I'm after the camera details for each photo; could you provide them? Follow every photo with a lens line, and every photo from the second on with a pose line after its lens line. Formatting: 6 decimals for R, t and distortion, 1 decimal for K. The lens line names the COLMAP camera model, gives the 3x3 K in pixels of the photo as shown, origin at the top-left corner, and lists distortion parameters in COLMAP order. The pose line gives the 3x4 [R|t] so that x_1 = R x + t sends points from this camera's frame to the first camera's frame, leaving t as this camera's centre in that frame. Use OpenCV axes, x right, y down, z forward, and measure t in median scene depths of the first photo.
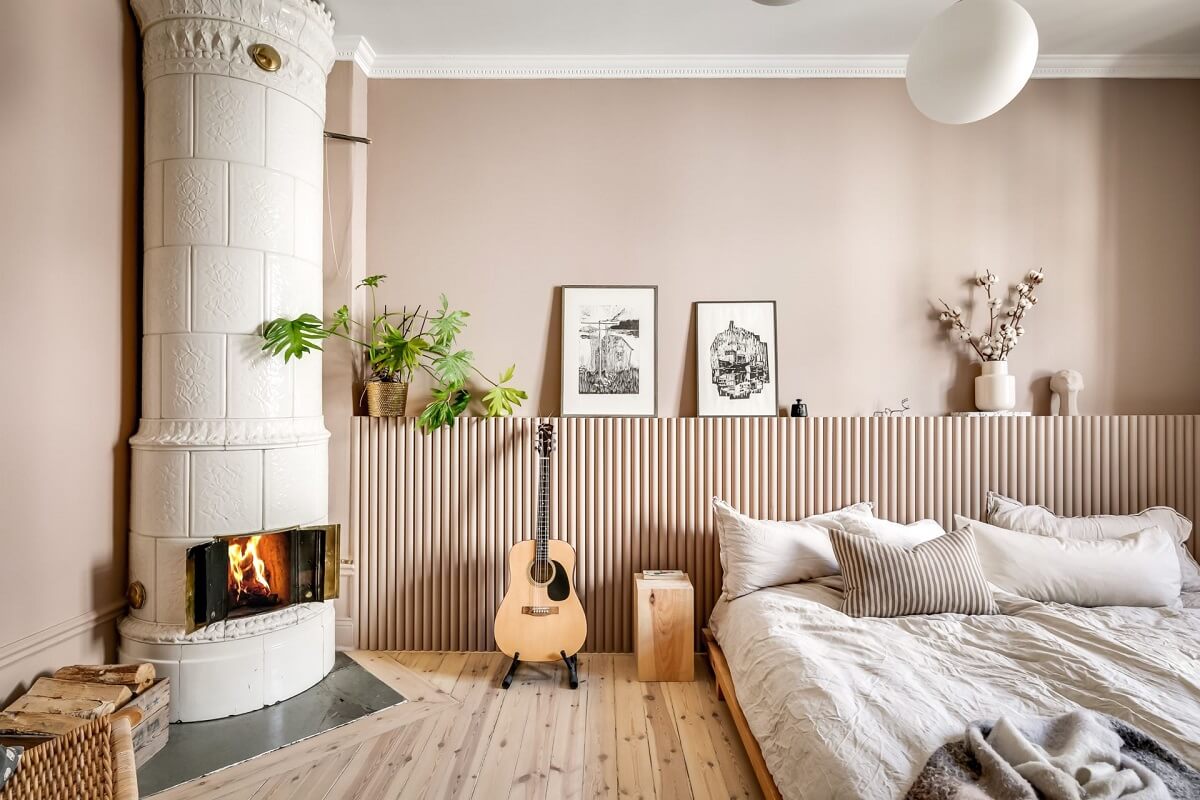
lens RADIAL K [[620.6, 0, 597.5], [0, 620.6, 398.2], [0, 0, 1]] dist [-0.001685, -0.000315]
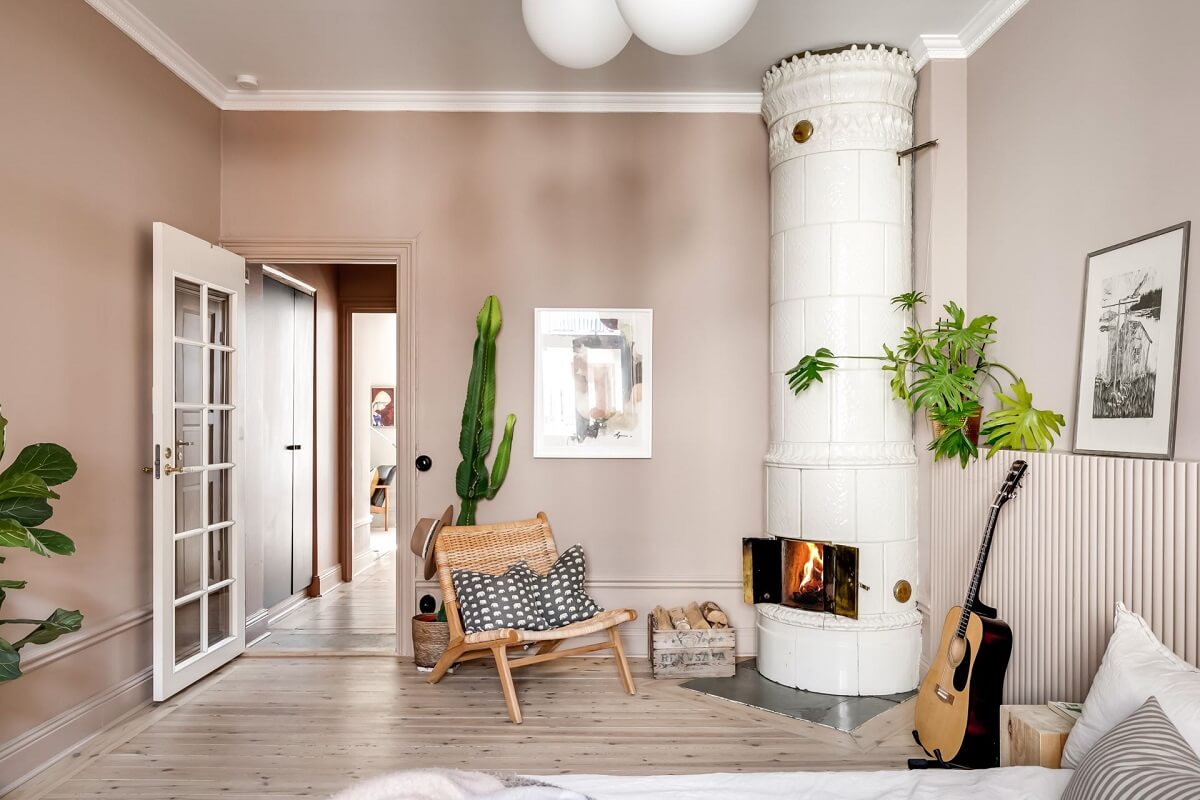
lens RADIAL K [[901.7, 0, 600.8], [0, 901.7, 421.4], [0, 0, 1]] dist [-0.001204, -0.001020]
pose [[0.009947, -0.002896, -0.999946, 0.920206], [0.000771, 0.999996, -0.002888, -0.001336], [0.999950, -0.000742, 0.009949, 0.484338]]
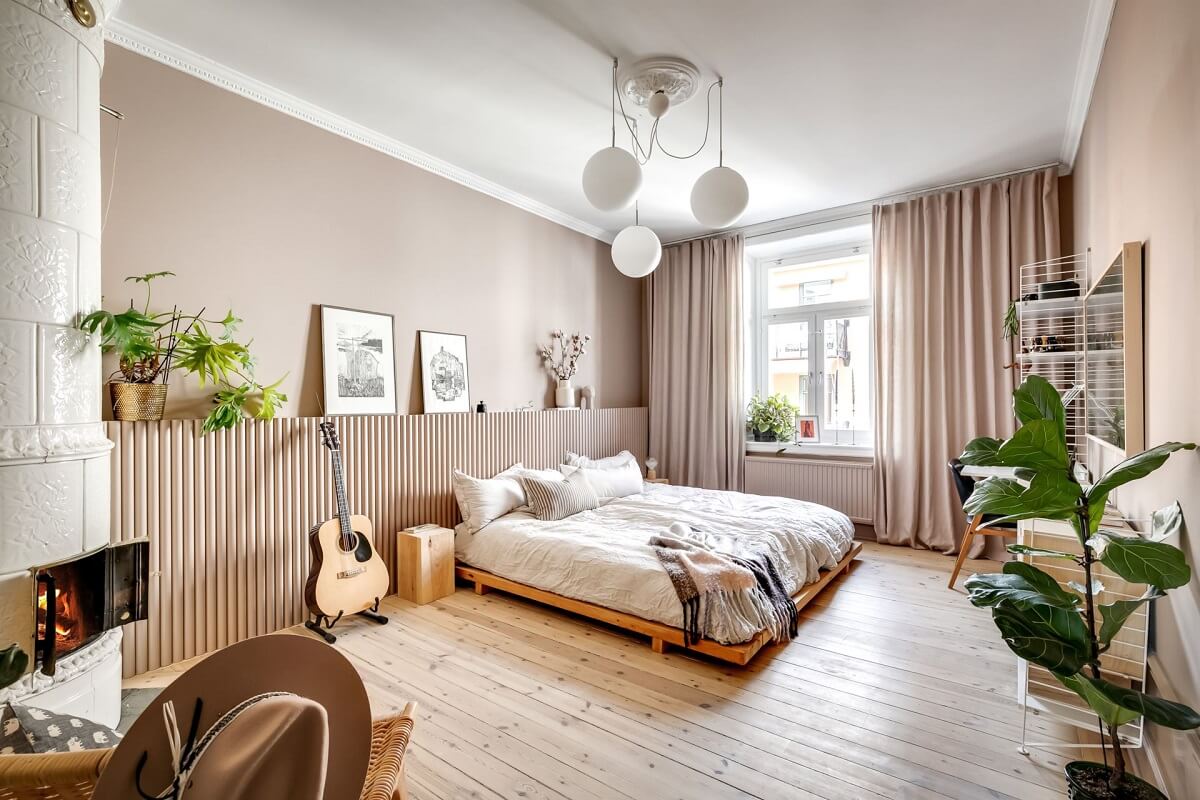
lens RADIAL K [[532.2, 0, 604.5], [0, 532.2, 400.6], [0, 0, 1]] dist [0.002539, -0.000179]
pose [[0.590317, -0.001310, 0.807171, -0.568780], [0.003024, 0.999995, -0.000589, 0.002304], [-0.807166, 0.002789, 0.590318, -0.026987]]
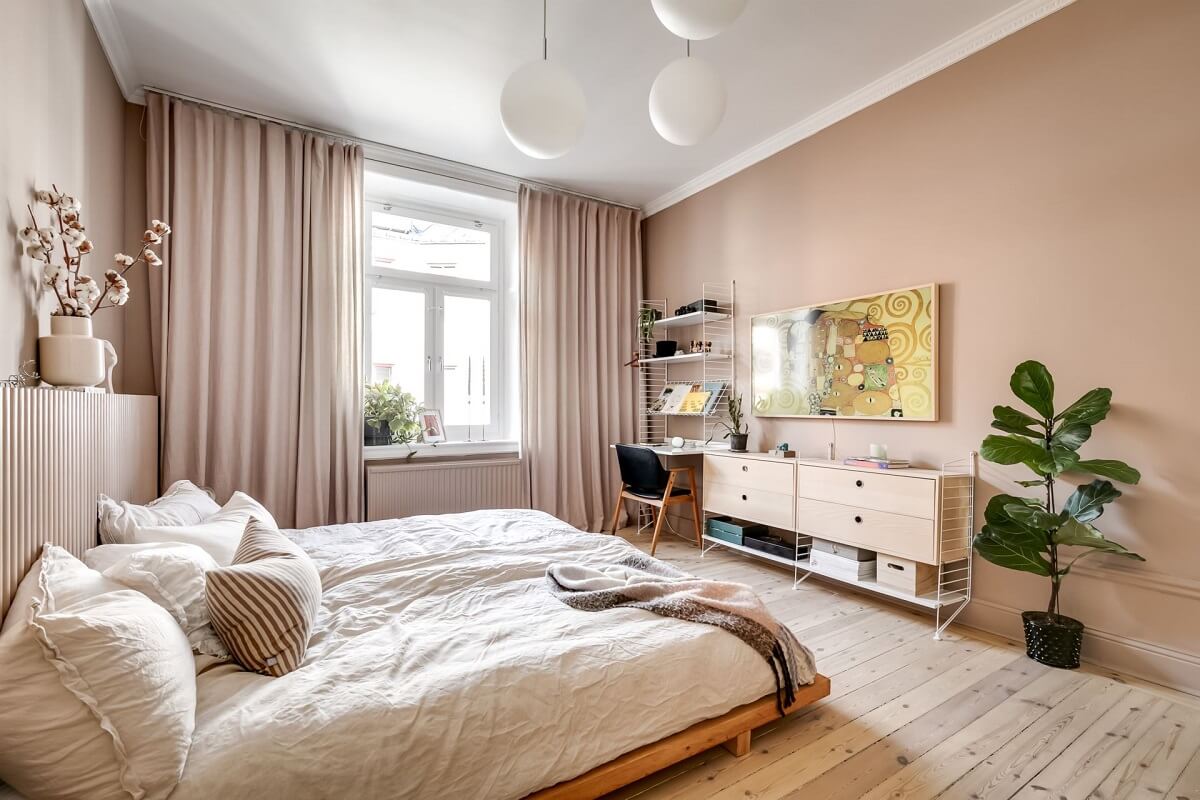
lens RADIAL K [[539.3, 0, 596.5], [0, 539.3, 407.1], [0, 0, 1]] dist [0.004350, 0.000249]
pose [[-0.537675, -0.002465, 0.843149, -0.229077], [-0.004494, 0.999990, 0.000058, 0.042683], [-0.843140, -0.003758, -0.537680, 0.828714]]
